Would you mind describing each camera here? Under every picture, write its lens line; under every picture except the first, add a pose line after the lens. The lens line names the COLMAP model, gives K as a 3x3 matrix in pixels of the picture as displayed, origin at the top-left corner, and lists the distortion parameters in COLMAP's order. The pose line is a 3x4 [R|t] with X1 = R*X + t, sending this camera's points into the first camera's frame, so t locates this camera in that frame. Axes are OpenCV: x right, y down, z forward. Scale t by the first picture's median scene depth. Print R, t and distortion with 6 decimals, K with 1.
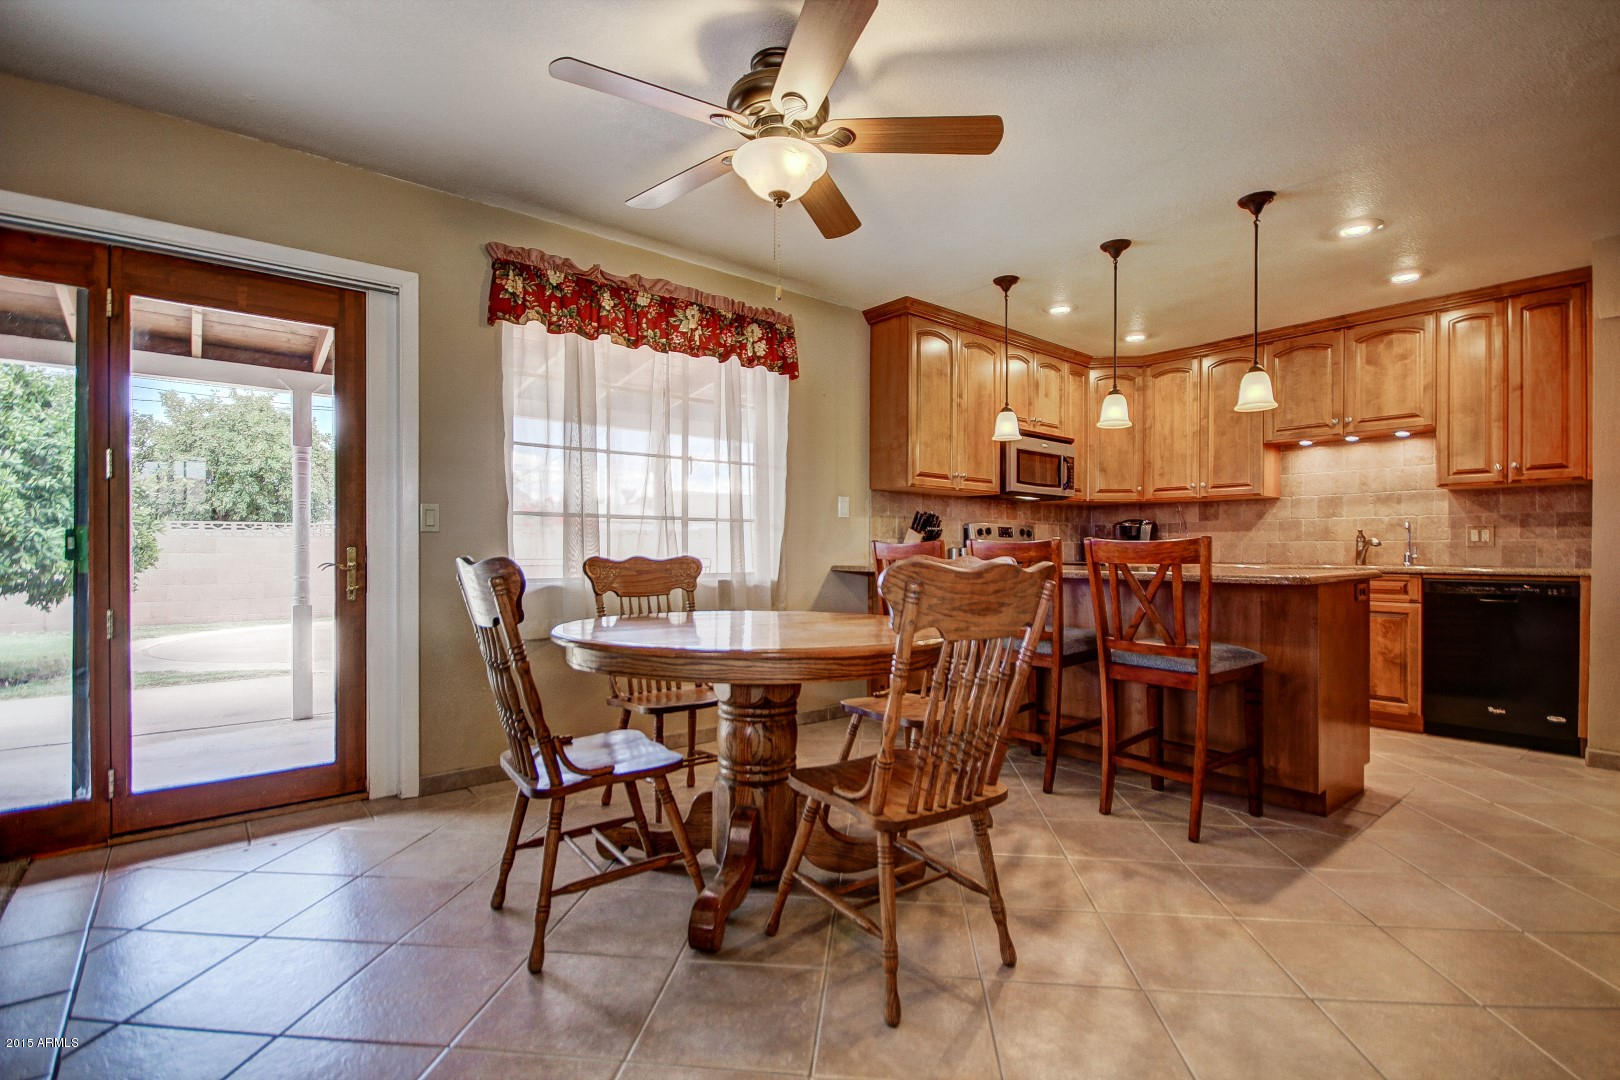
lens RADIAL K [[738.5, 0, 810.7], [0, 738.5, 547.7], [0, 0, 1]] dist [0.003681, -0.009006]
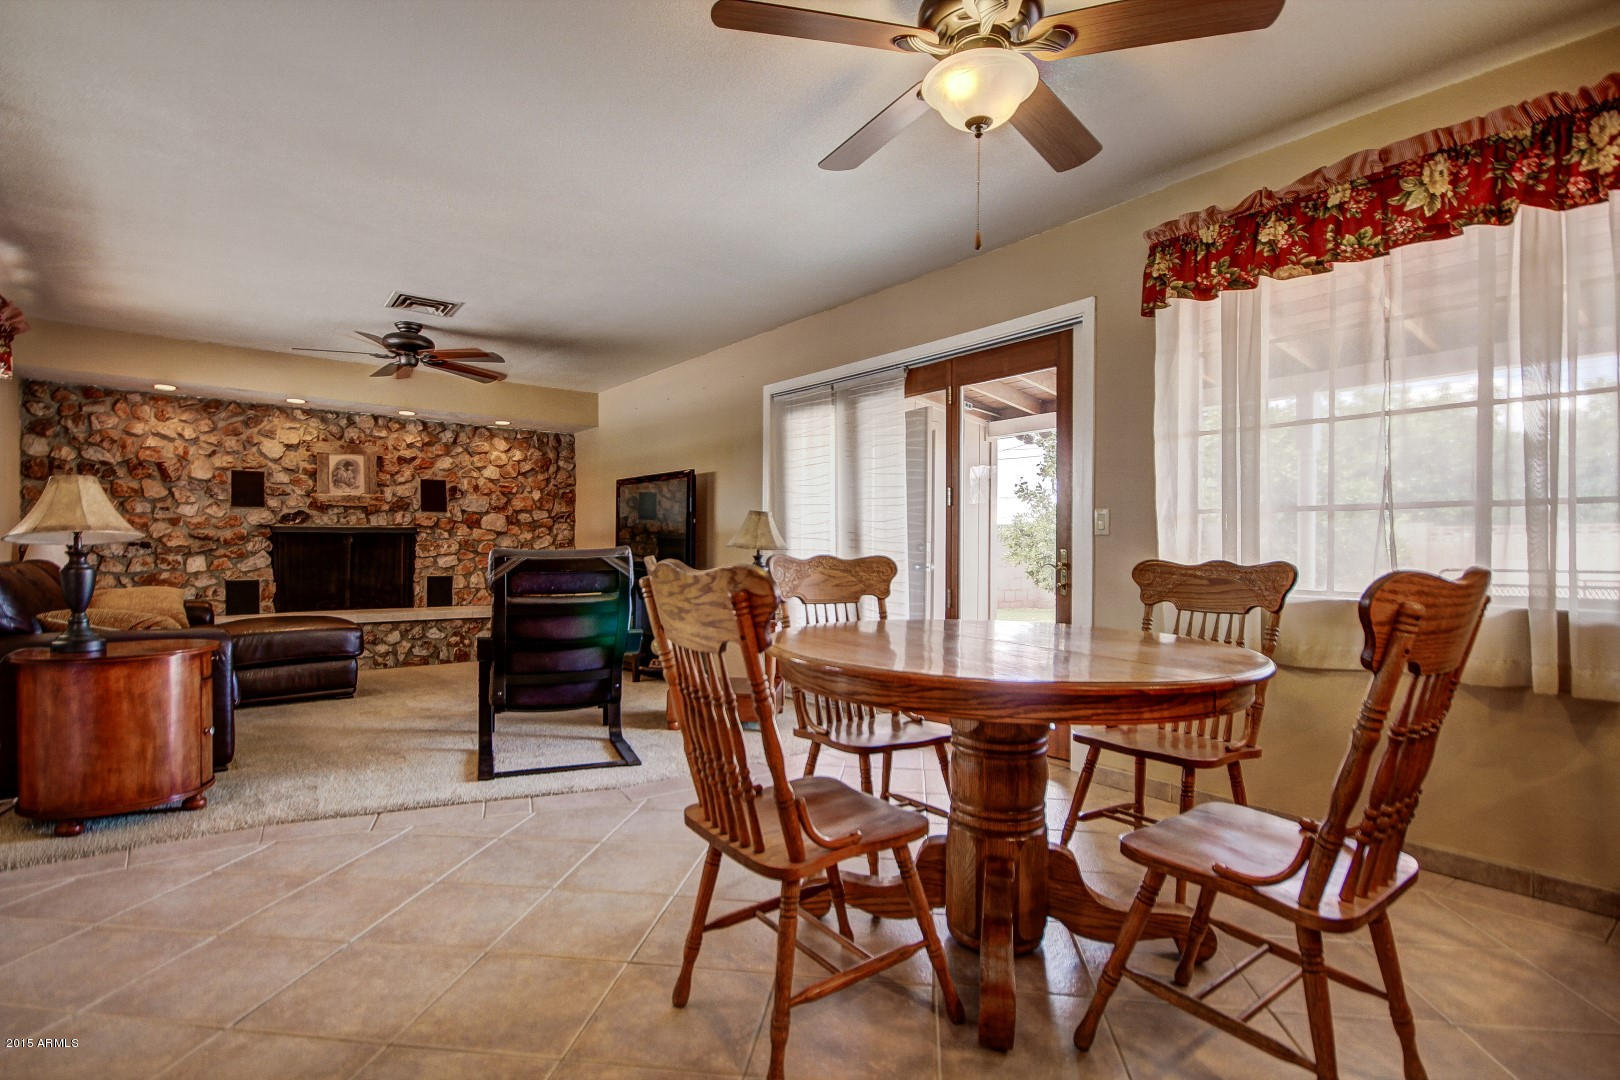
lens RADIAL K [[790.8, 0, 818.8], [0, 790.8, 553.1], [0, 0, 1]] dist [-0.000071, 0.000890]
pose [[-0.017957, 0.003579, -0.999832, 0.431361], [-0.005036, 0.999981, 0.003670, 0.001273], [0.999826, 0.005101, -0.017939, 0.424729]]
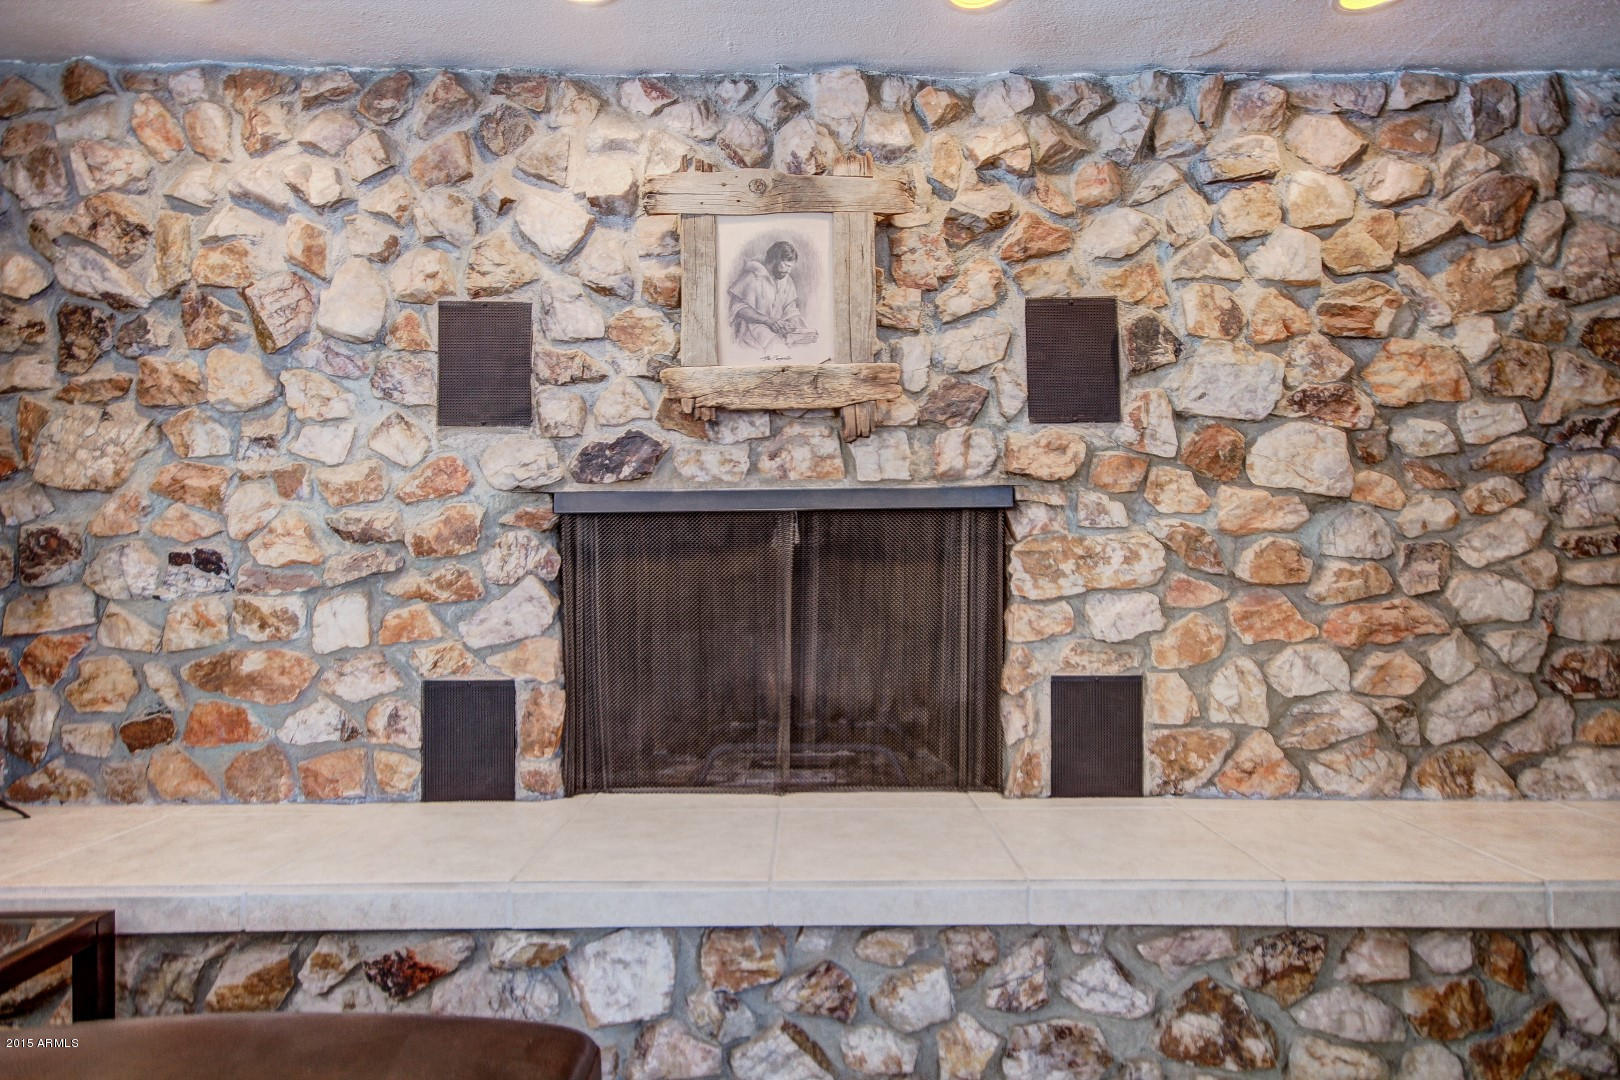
lens RADIAL K [[872.6, 0, 827.0], [0, 872.6, 550.1], [0, 0, 1]] dist [0.006719, 0.009393]
pose [[-0.628357, -0.000576, -0.777925, -0.757364], [0.001348, 0.999997, -0.001830, -0.006215], [0.777924, -0.002199, -0.628354, -0.217650]]
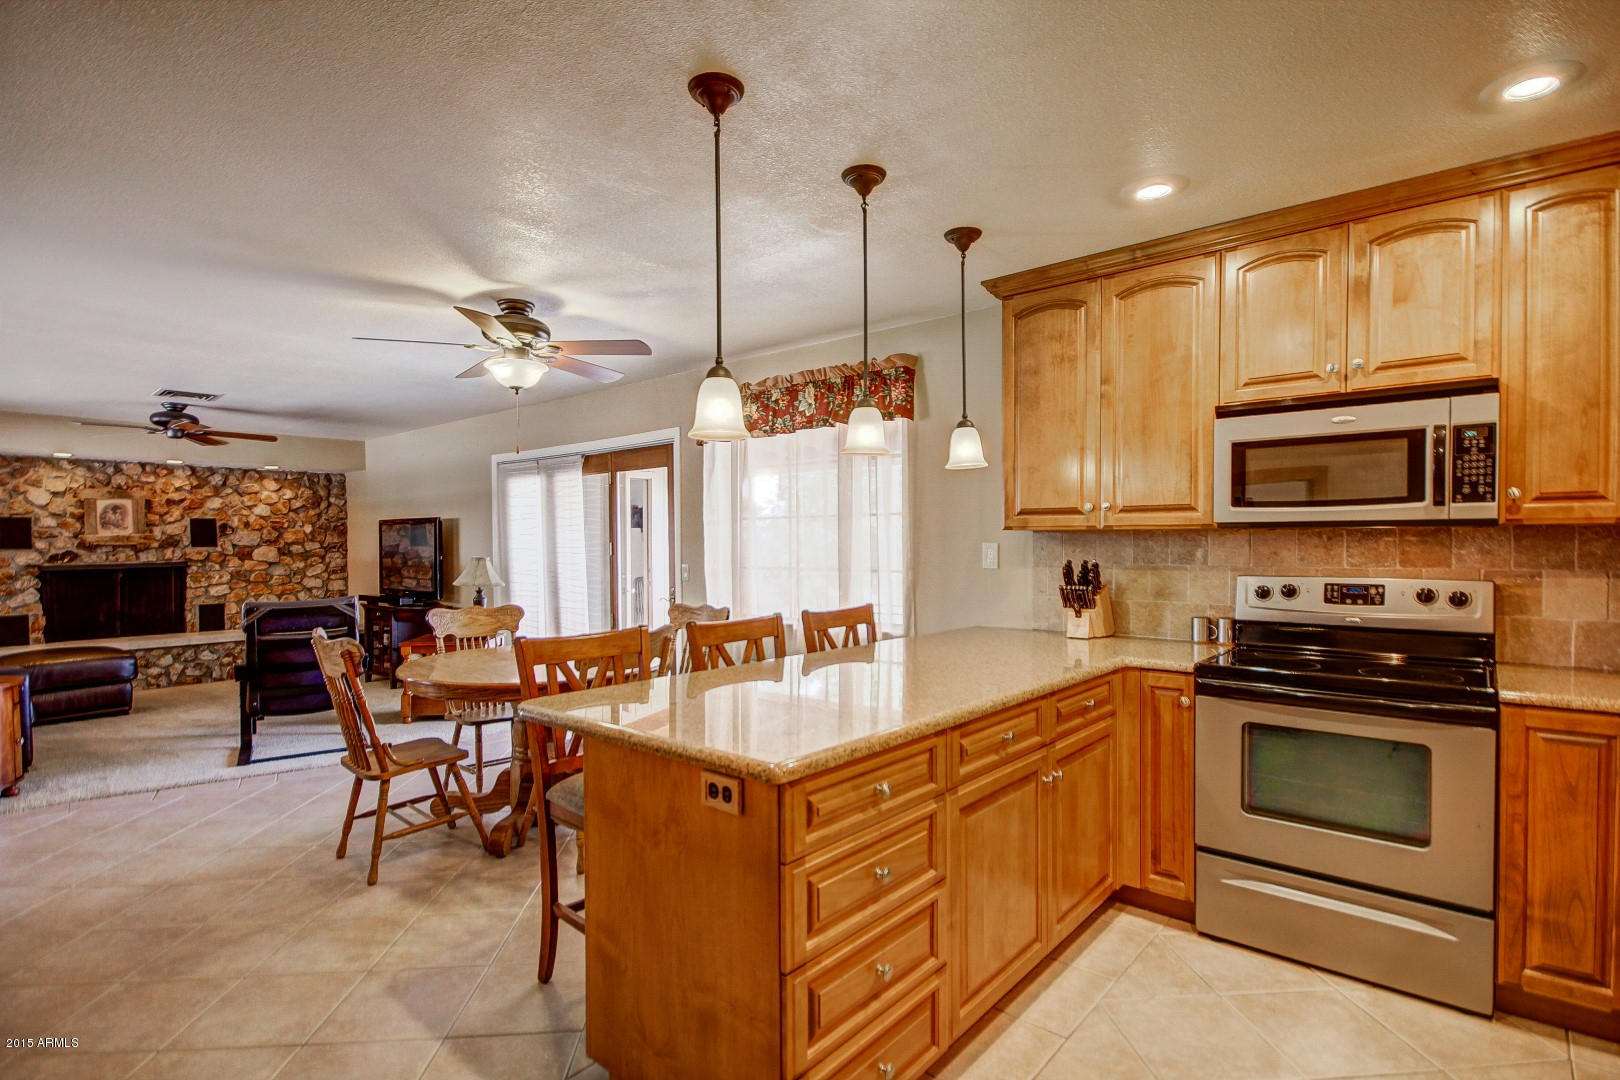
lens RADIAL K [[781.9, 0, 823.1], [0, 781.9, 552.2], [0, 0, 1]] dist [0.007977, -0.009965]
pose [[0.187774, 0.011237, -0.982148, 0.871623], [0.009411, 0.999868, 0.013239, -0.073207], [0.982167, -0.011728, 0.187643, 0.672368]]
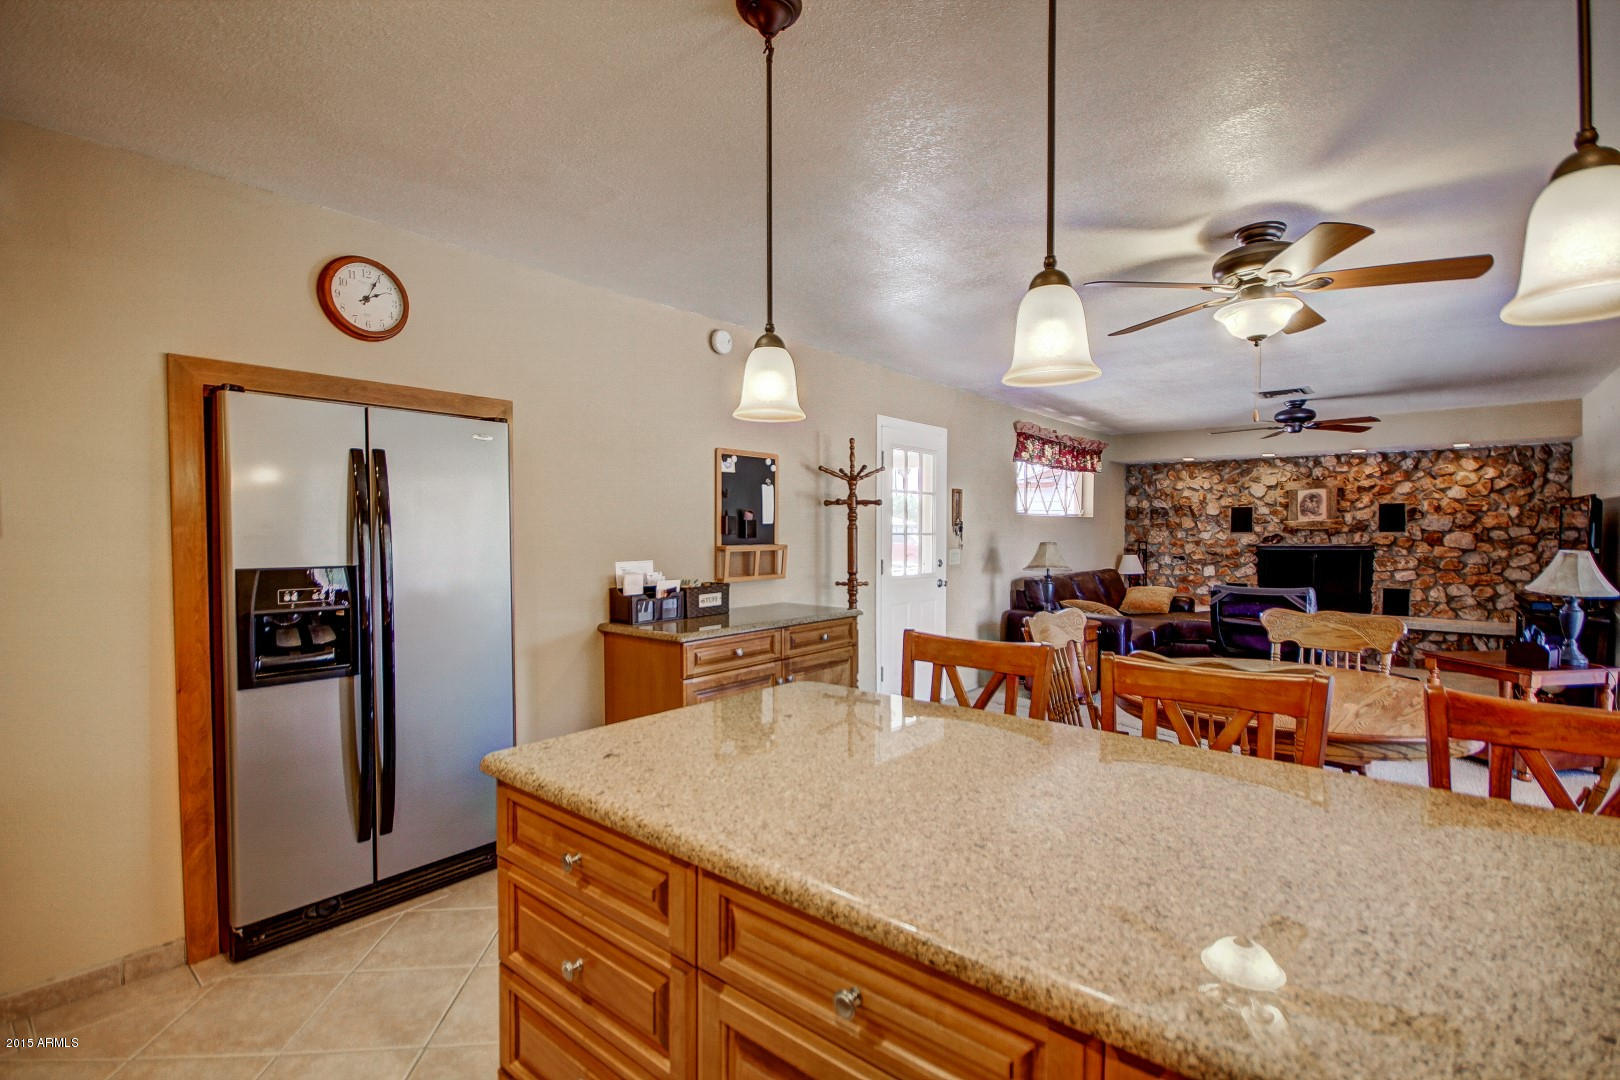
lens RADIAL K [[738.5, 0, 811.8], [0, 738.5, 555.8], [0, 0, 1]] dist [0.003681, -0.009006]
pose [[-0.982393, 0.006959, -0.186698, 0.474925], [0.000519, 0.999404, 0.034520, -0.079166], [0.186826, 0.033816, -0.981811, 1.054770]]
